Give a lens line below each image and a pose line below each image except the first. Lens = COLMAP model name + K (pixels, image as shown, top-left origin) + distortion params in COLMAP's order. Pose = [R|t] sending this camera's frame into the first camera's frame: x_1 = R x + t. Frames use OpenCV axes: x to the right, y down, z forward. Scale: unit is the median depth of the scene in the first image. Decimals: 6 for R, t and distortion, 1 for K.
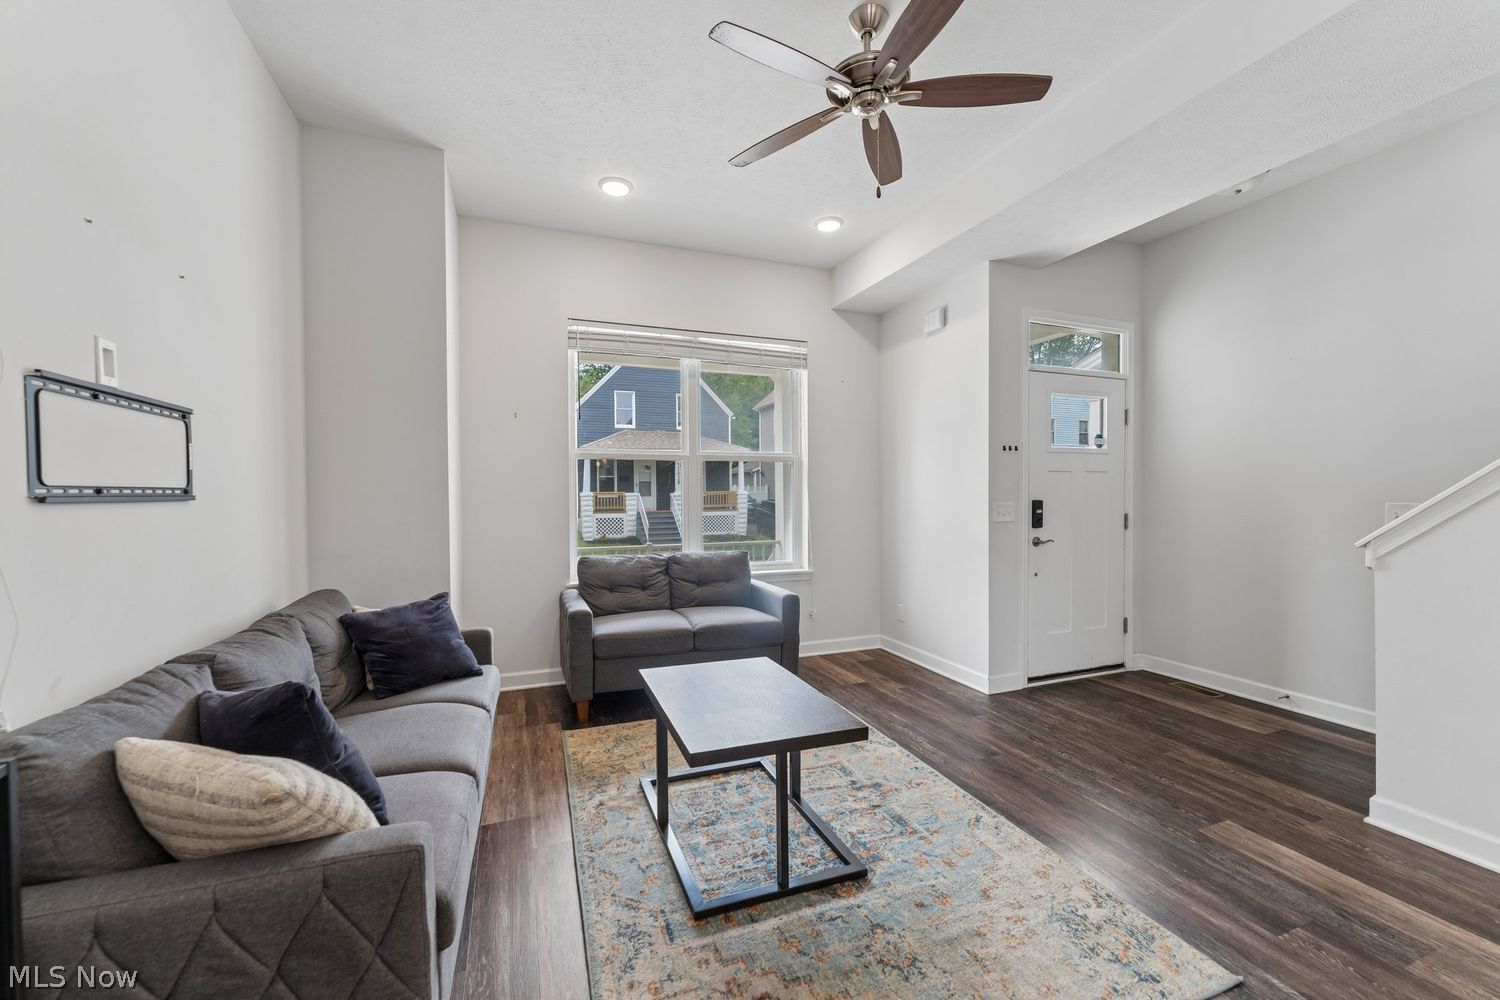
lens RADIAL K [[592.3, 0, 744.6], [0, 592.3, 497.6], [0, 0, 1]] dist [-0.003070, -0.000667]
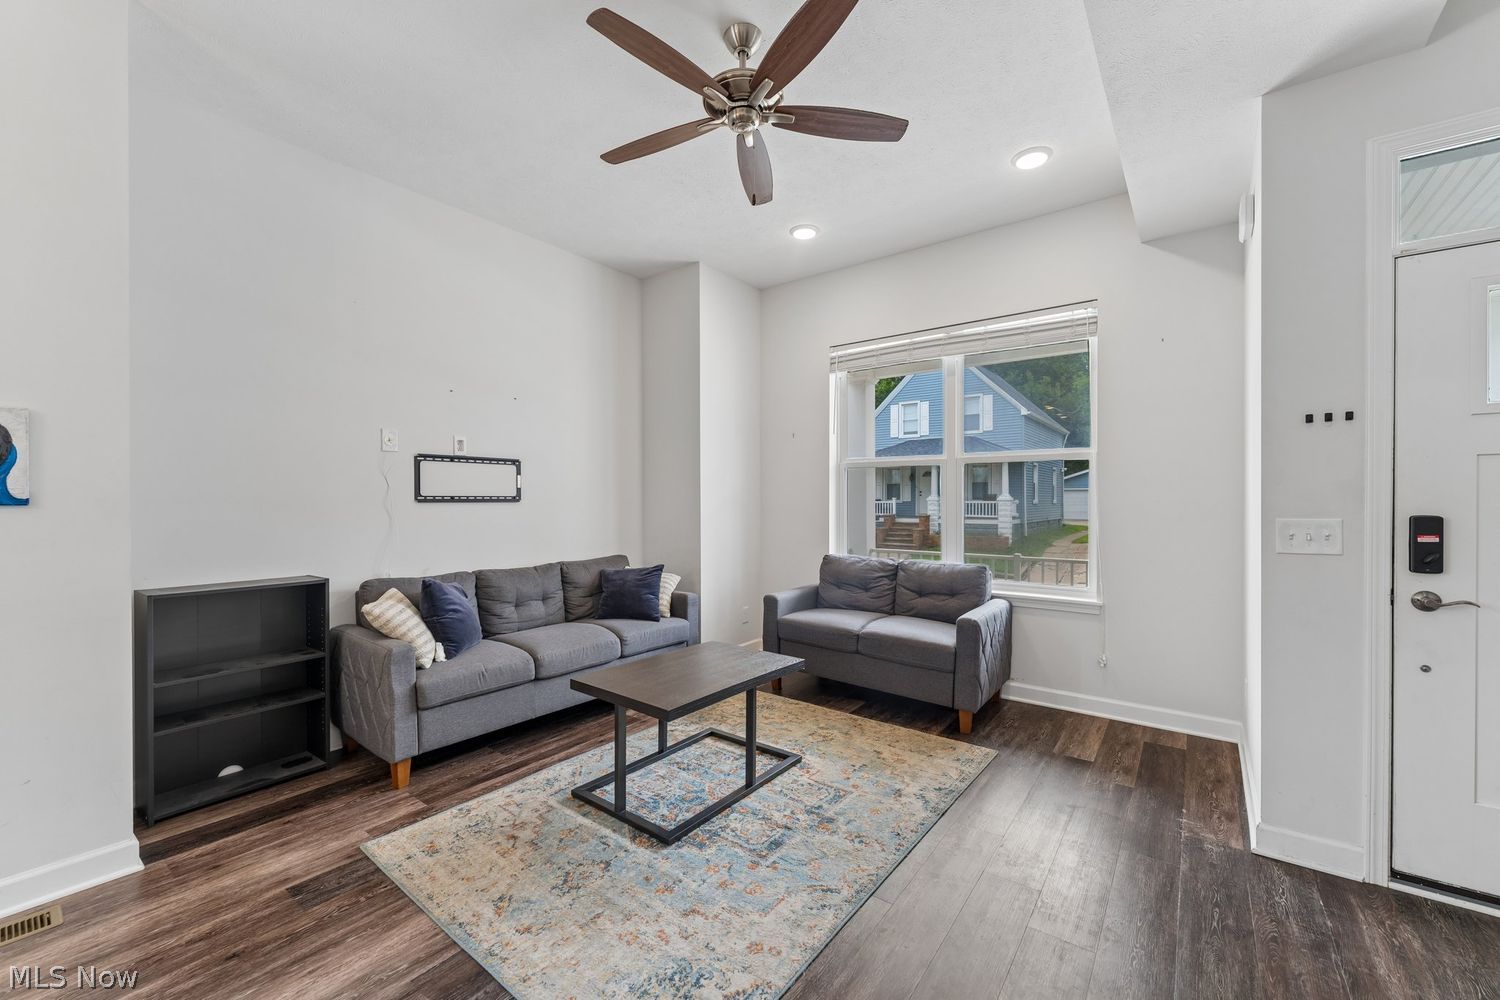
lens RADIAL K [[592.3, 0, 748.5], [0, 592.3, 497.8], [0, 0, 1]] dist [-0.003070, -0.000667]
pose [[0.525681, 0.001599, -0.850680, 0.632890], [-0.007863, 0.999965, -0.002980, -0.005005], [0.850646, 0.008255, 0.525675, 0.277998]]
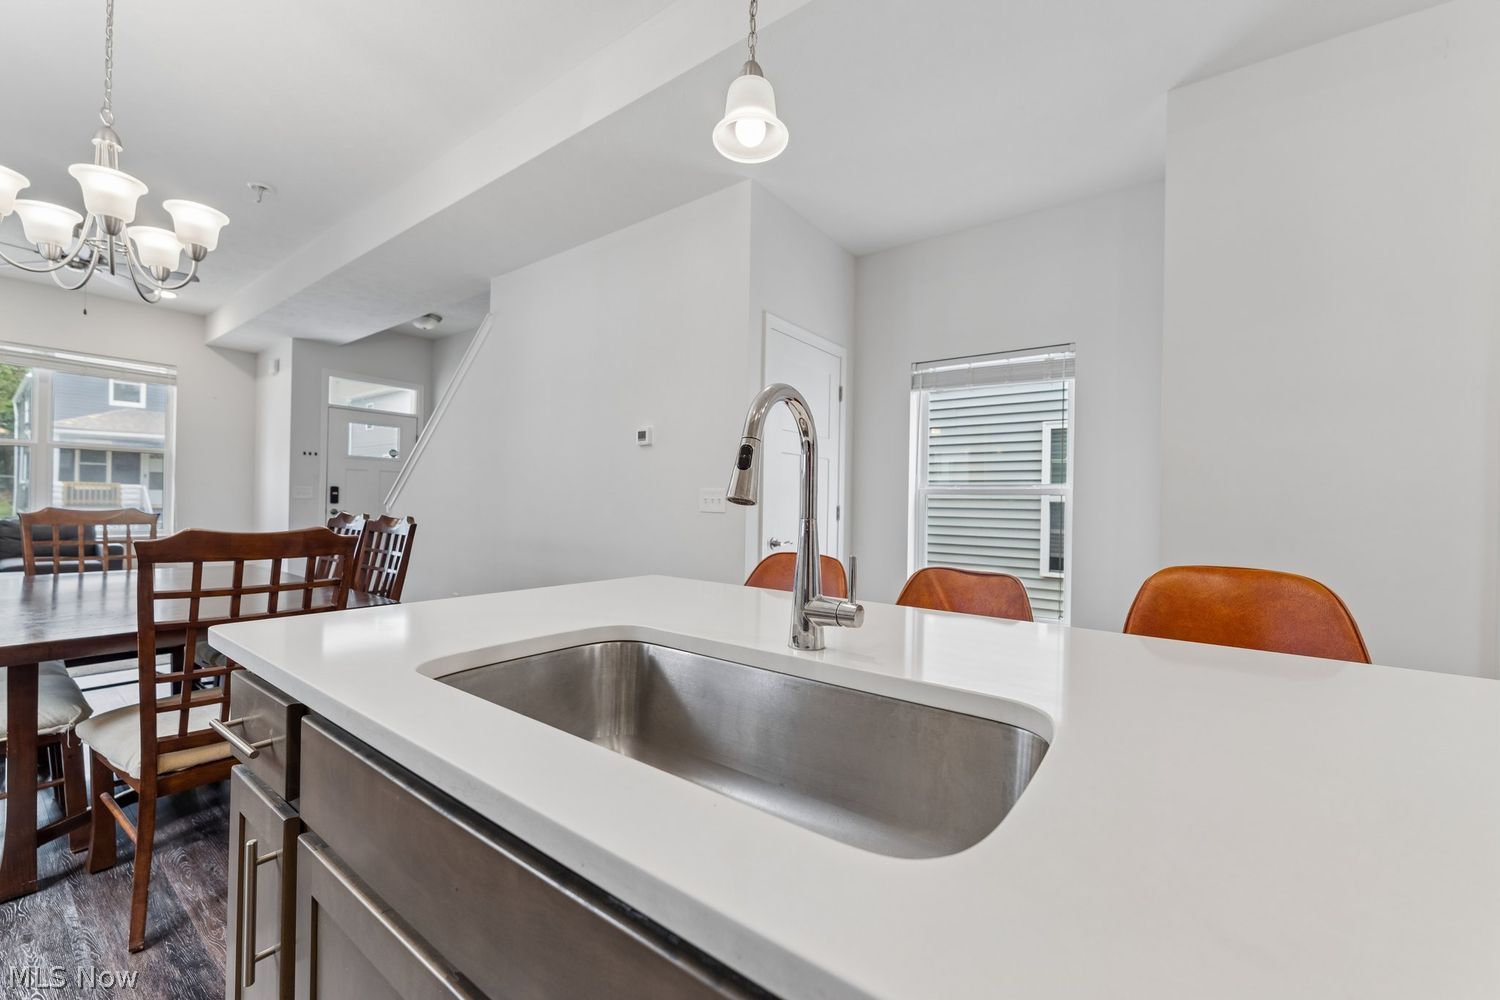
lens RADIAL K [[592.3, 0, 752.0], [0, 592.3, 498.0], [0, 0, 1]] dist [-0.003070, -0.000667]
pose [[0.843255, 0.019092, 0.537174, 0.608748], [-0.015608, 0.999817, -0.011034, 0.037853], [-0.537287, 0.000920, 0.843399, -1.036401]]
